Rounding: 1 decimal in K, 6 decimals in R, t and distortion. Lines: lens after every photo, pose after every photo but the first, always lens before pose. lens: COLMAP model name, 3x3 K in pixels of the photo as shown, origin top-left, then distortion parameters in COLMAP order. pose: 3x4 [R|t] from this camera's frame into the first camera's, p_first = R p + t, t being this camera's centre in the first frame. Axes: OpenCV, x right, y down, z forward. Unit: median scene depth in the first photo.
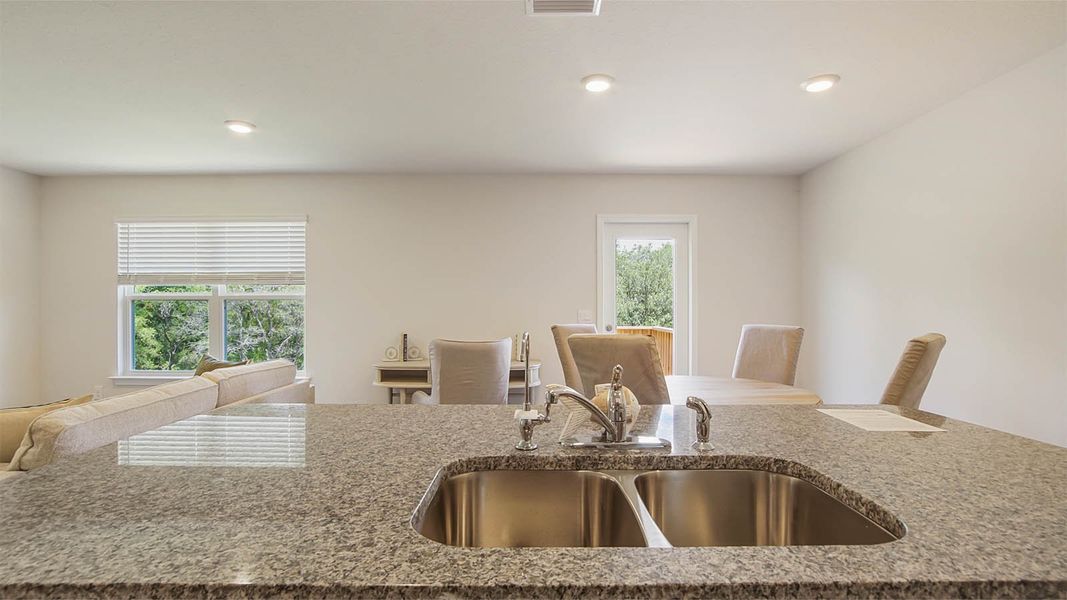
lens RADIAL K [[489.4, 0, 537.7], [0, 489.4, 305.3], [0, 0, 1]] dist [-0.018065, -0.000114]
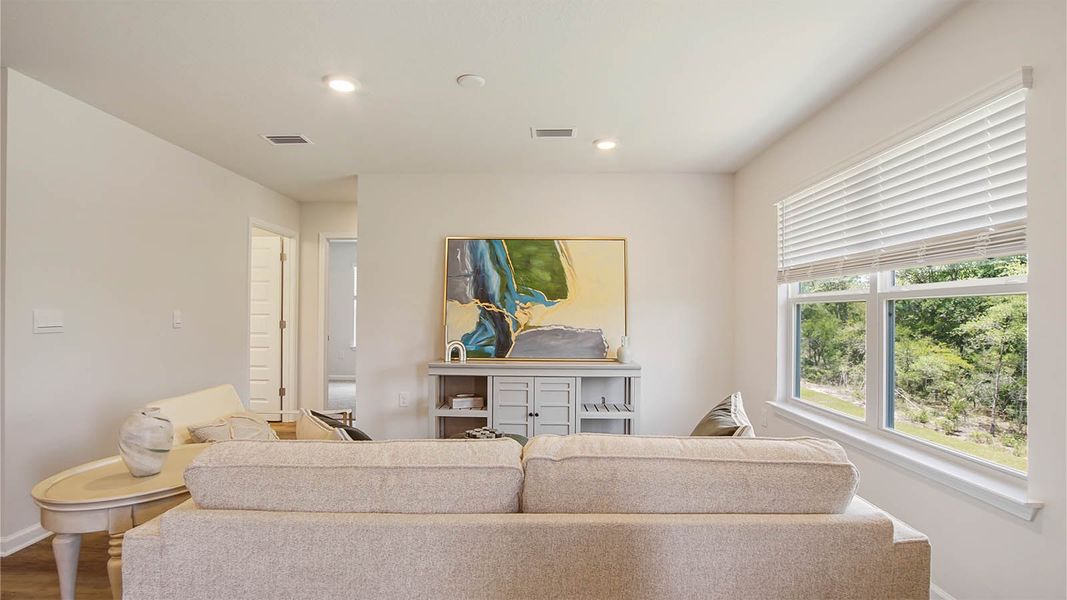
lens RADIAL K [[489.4, 0, 537.7], [0, 489.4, 305.3], [0, 0, 1]] dist [-0.018065, -0.000114]
pose [[0.015446, -0.019162, -0.999697, -0.111734], [0.000932, 0.999816, -0.019150, 0.005742], [0.999880, -0.000636, 0.015461, 0.616092]]
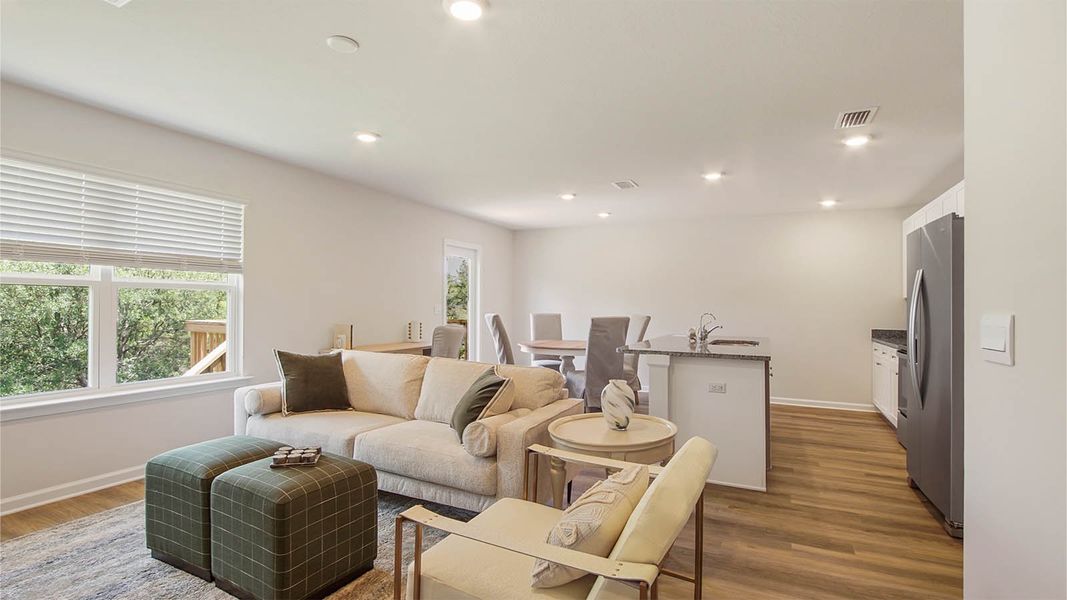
lens RADIAL K [[489.4, 0, 537.7], [0, 489.4, 305.3], [0, 0, 1]] dist [-0.018065, -0.000114]
pose [[0.416049, 0.002922, 0.909337, -1.063878], [-0.013045, 0.999911, 0.002756, 0.003026], [-0.909249, -0.013009, 0.416050, 0.151836]]
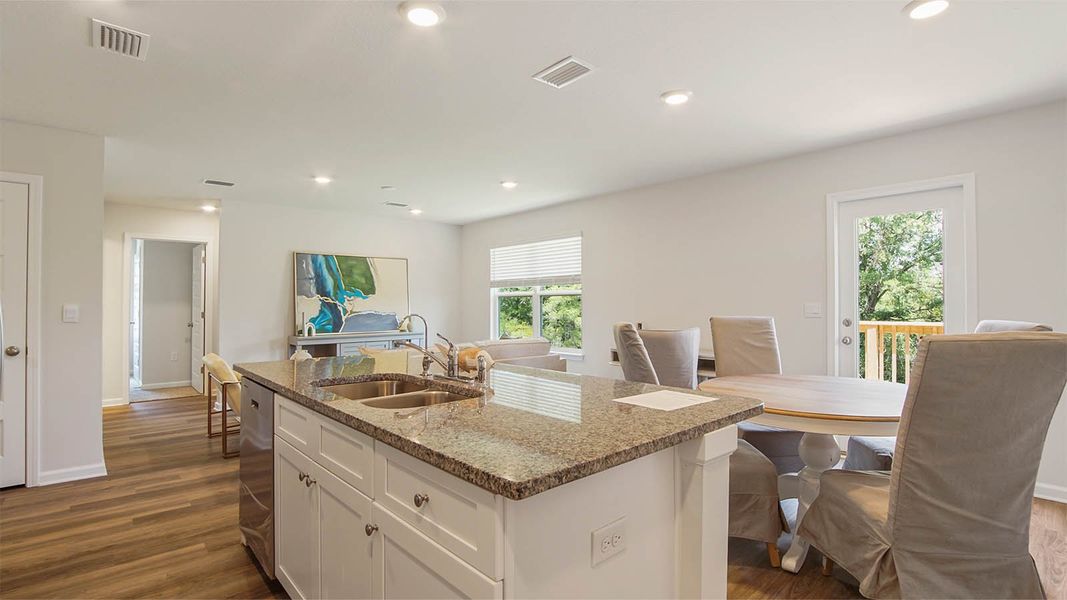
lens RADIAL K [[489.4, 0, 537.7], [0, 489.4, 305.3], [0, 0, 1]] dist [-0.018065, -0.000114]
pose [[0.685090, -0.002505, -0.728454, 0.408374], [0.011592, 0.999905, 0.007464, 0.003721], [0.728366, -0.013558, 0.685054, 0.007572]]
